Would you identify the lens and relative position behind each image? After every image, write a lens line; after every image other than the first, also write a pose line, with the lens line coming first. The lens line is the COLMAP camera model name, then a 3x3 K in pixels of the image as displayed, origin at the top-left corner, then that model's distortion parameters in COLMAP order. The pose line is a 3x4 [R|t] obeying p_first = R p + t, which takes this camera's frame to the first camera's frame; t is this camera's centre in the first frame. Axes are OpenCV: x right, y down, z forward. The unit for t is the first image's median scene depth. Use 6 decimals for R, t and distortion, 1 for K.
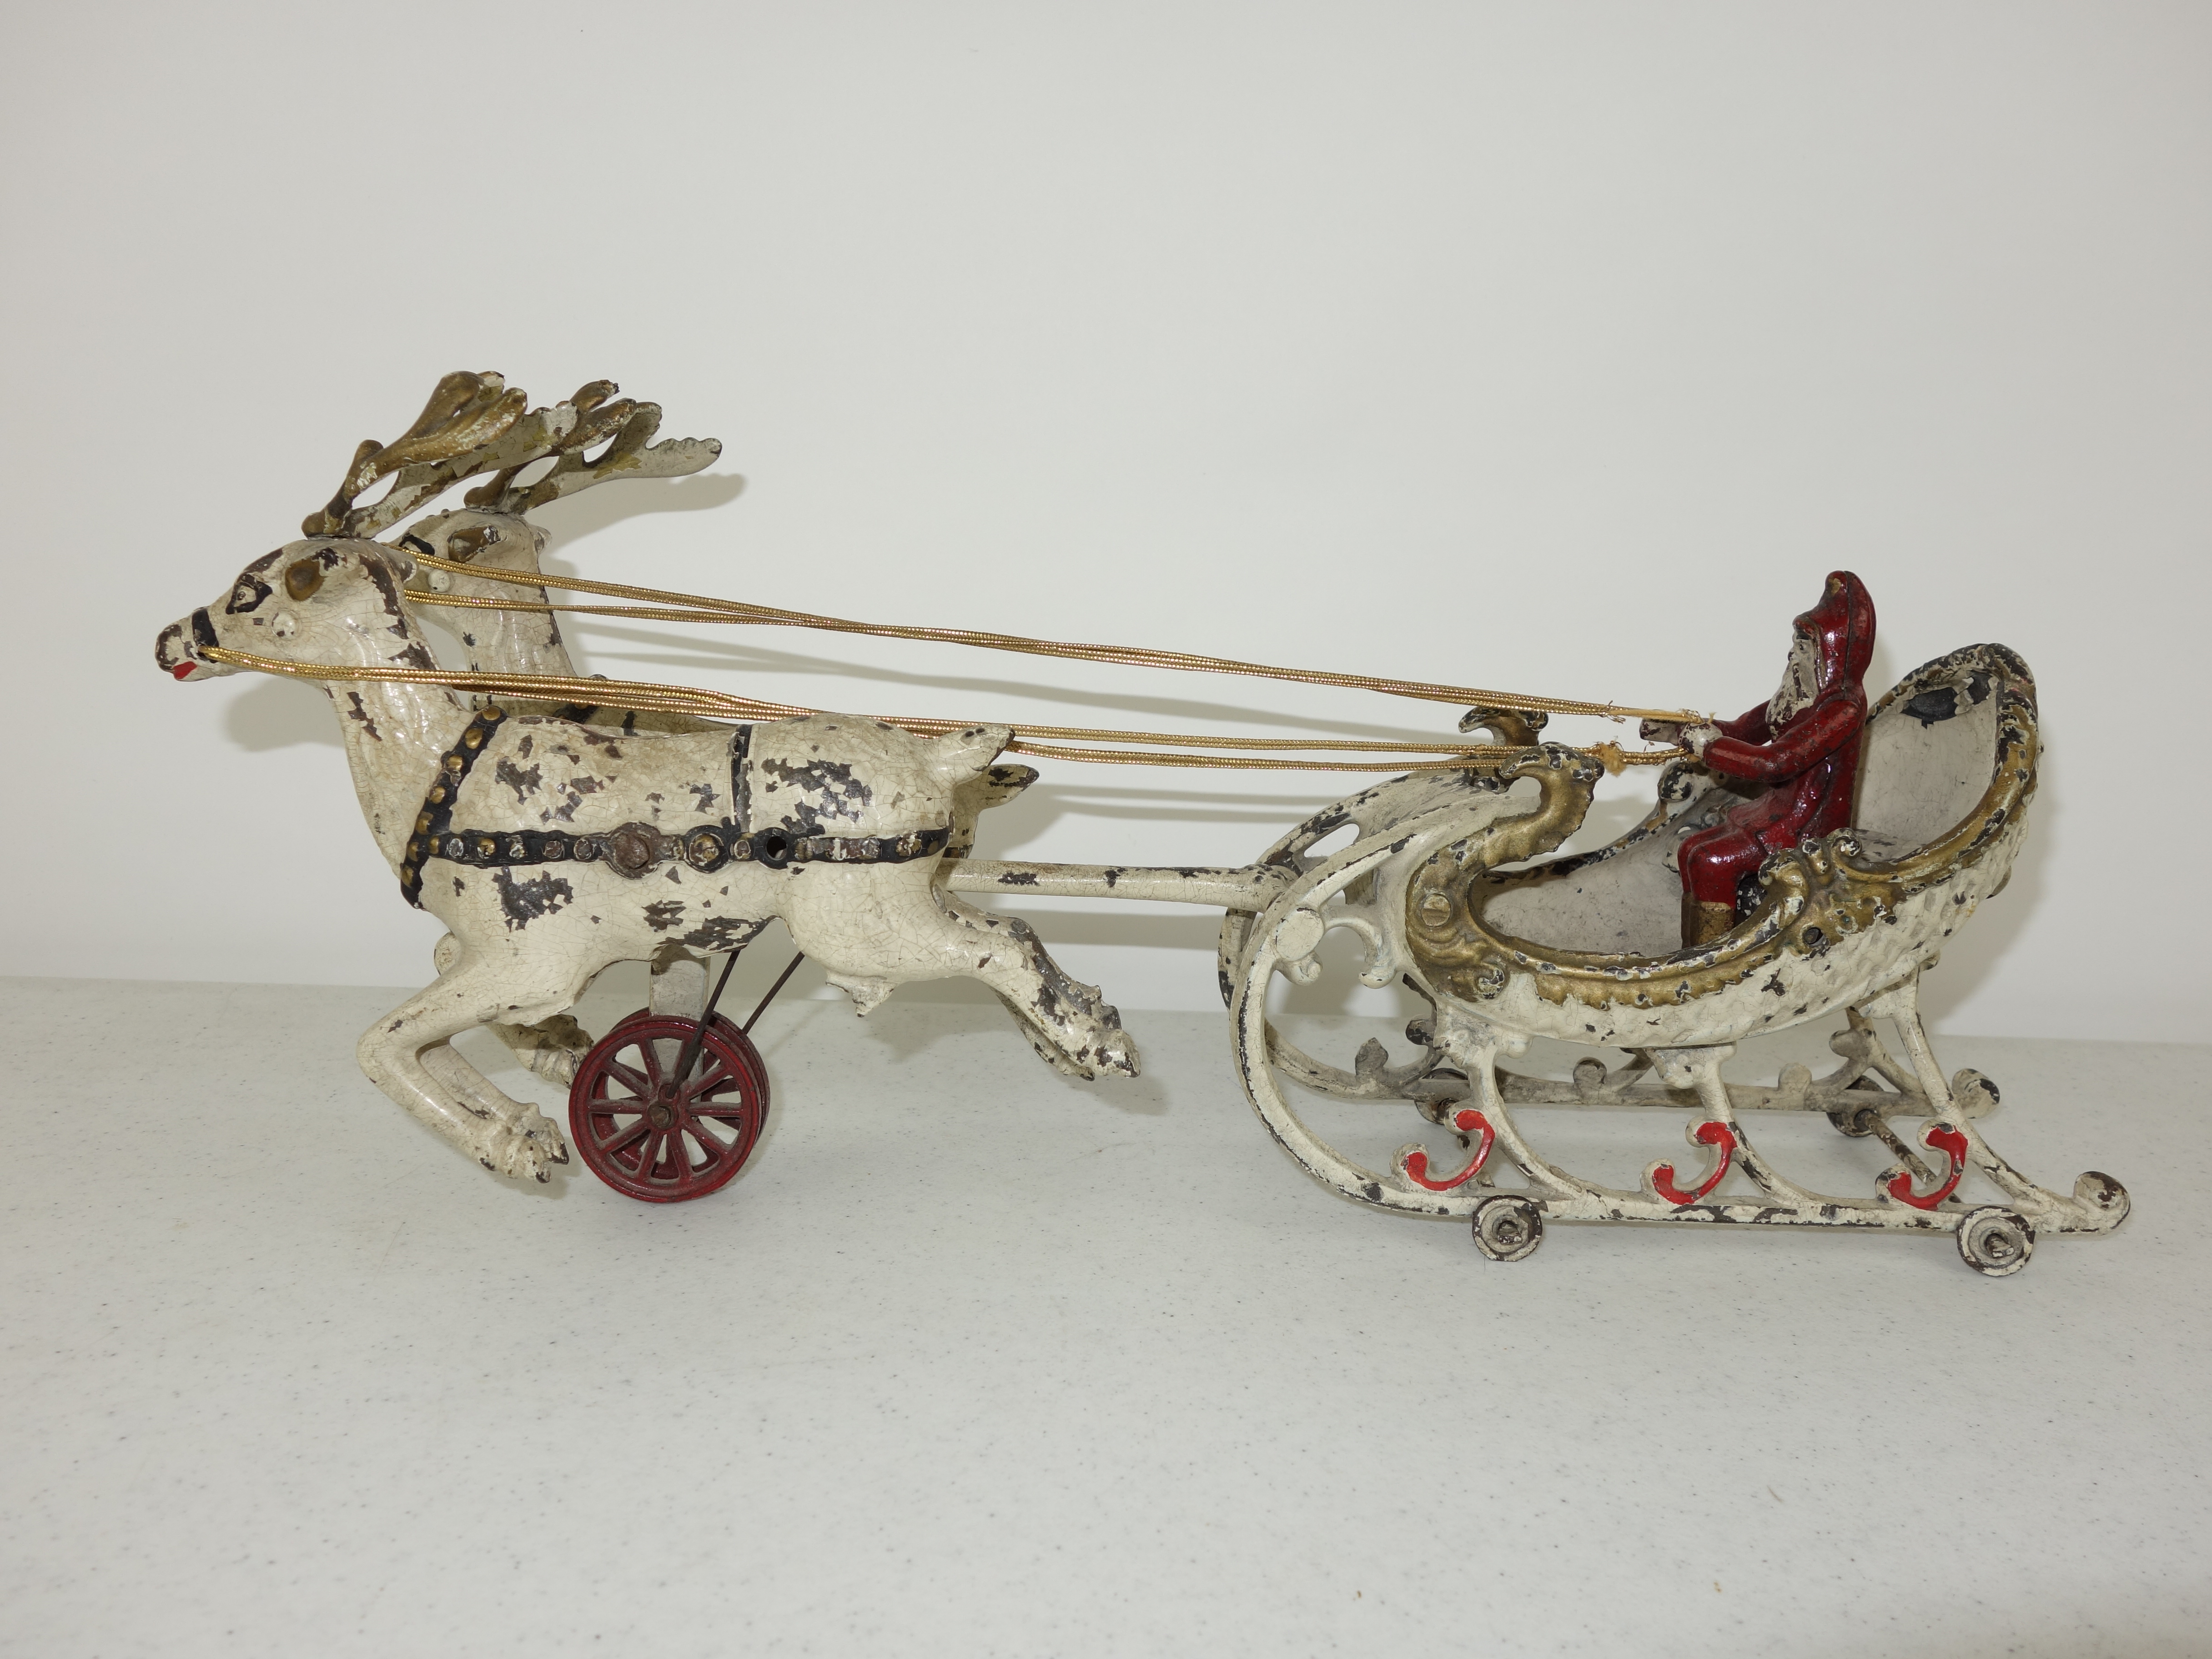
lens RADIAL K [[1896.6, 0, 1113.3], [0, 1896.6, 847.0], [0, 0, 1]] dist [0.010026, -0.006458]
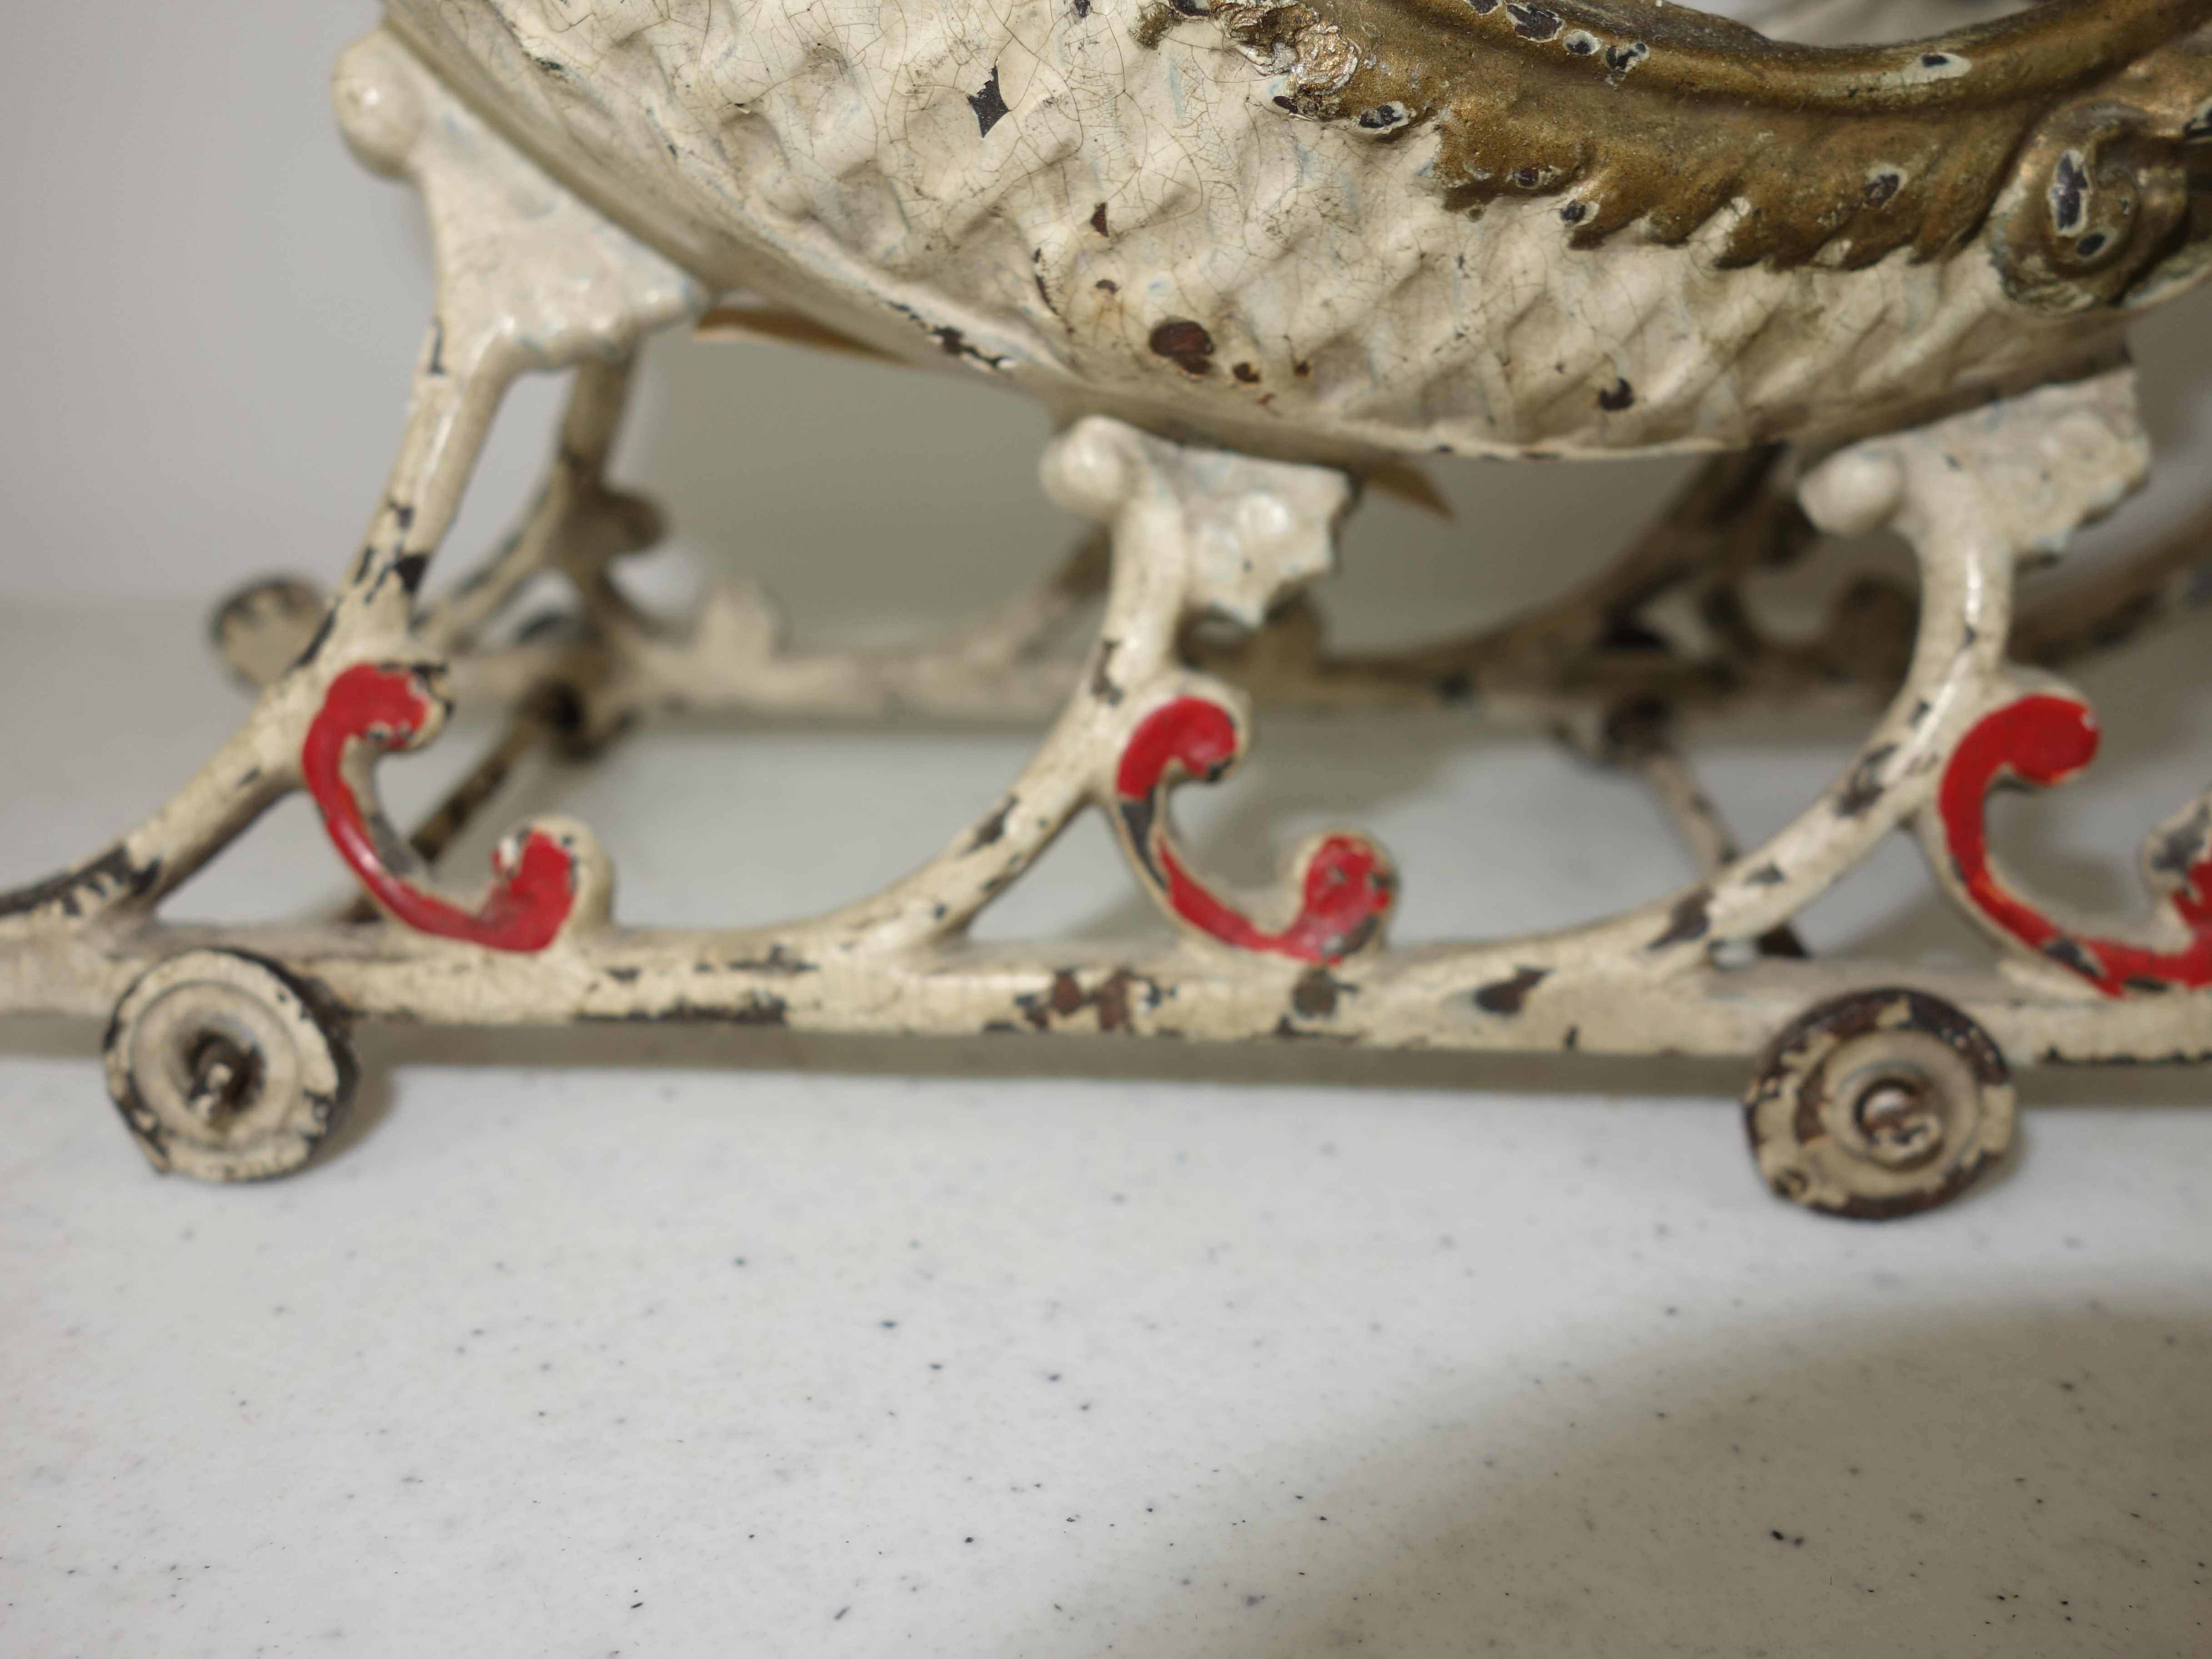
lens RADIAL K [[1896.6, 0, 1122.1], [0, 1896.6, 837.5], [0, 0, 1]] dist [0.010026, -0.006458]
pose [[0.999623, -0.021471, -0.017096, -0.264836], [0.023911, 0.987077, 0.158451, 0.108757], [0.013473, -0.158800, 0.987219, 0.946645]]
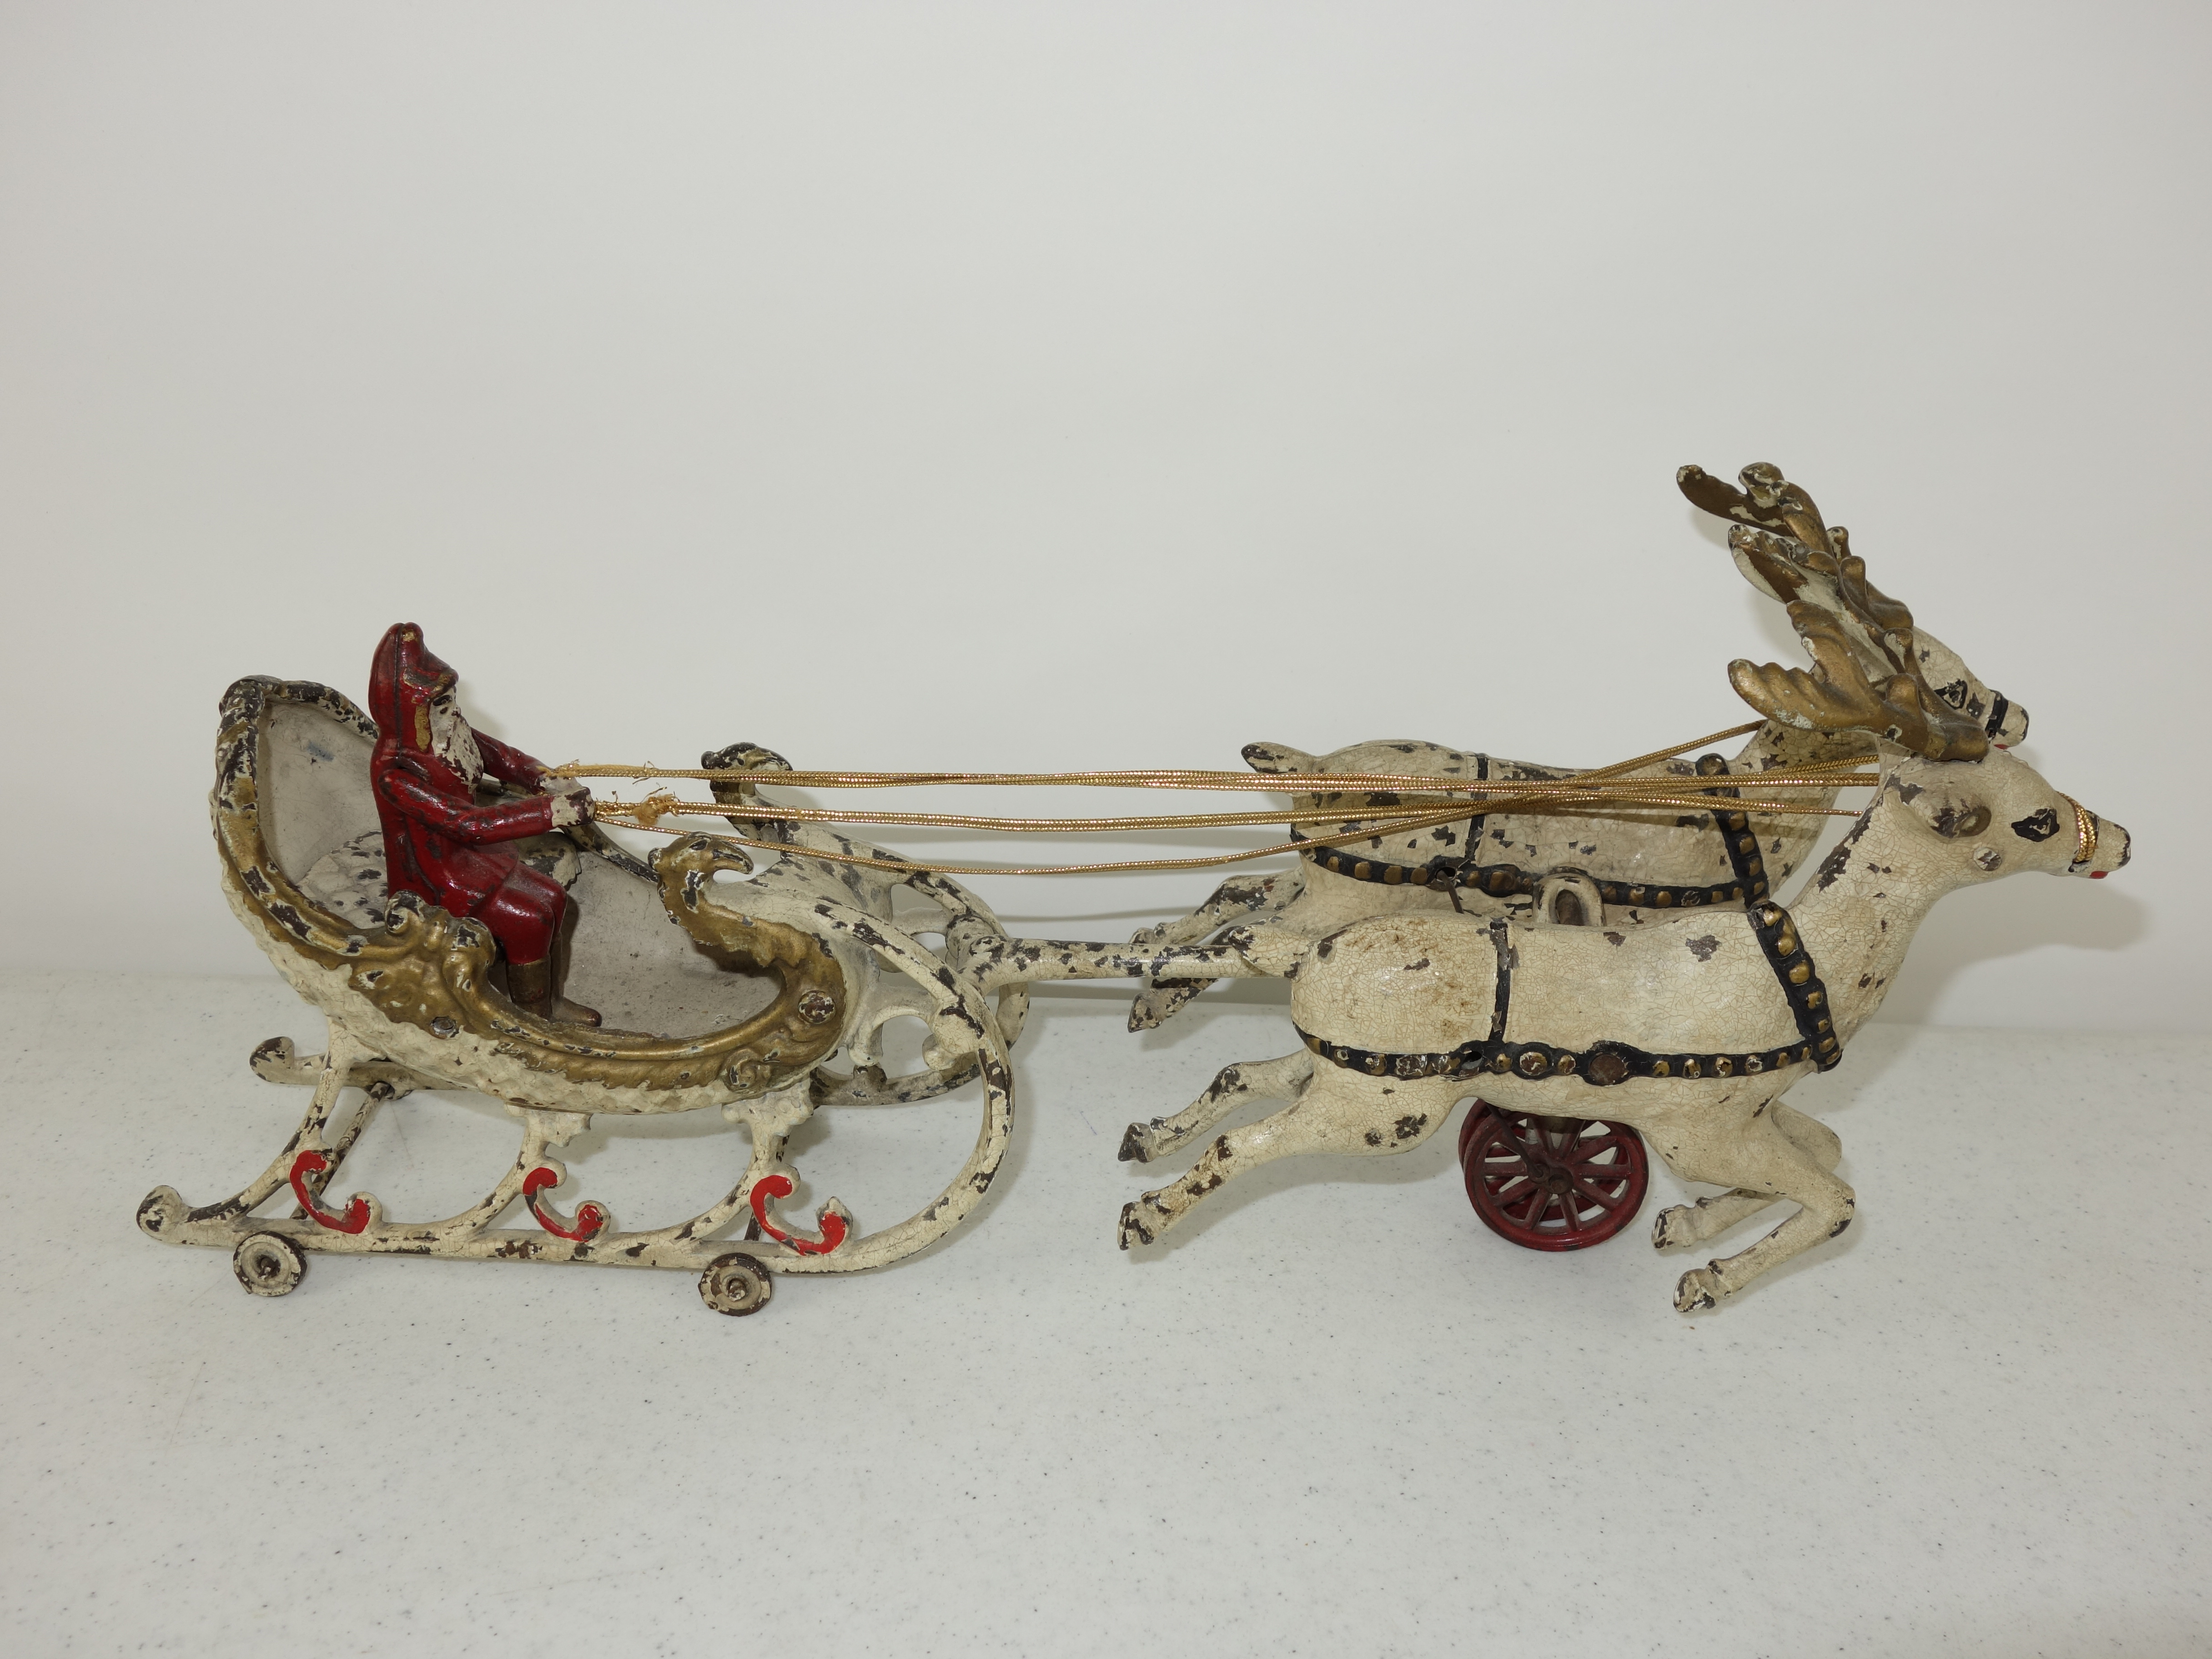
lens RADIAL K [[1896.6, 0, 1109.4], [0, 1896.6, 839.4], [0, 0, 1]] dist [0.010026, -0.006458]
pose [[0.999998, -0.000471, -0.001800, 0.117343], [0.000848, 0.976446, 0.215758, -0.341437], [0.001656, -0.215760, 0.976445, 0.125839]]
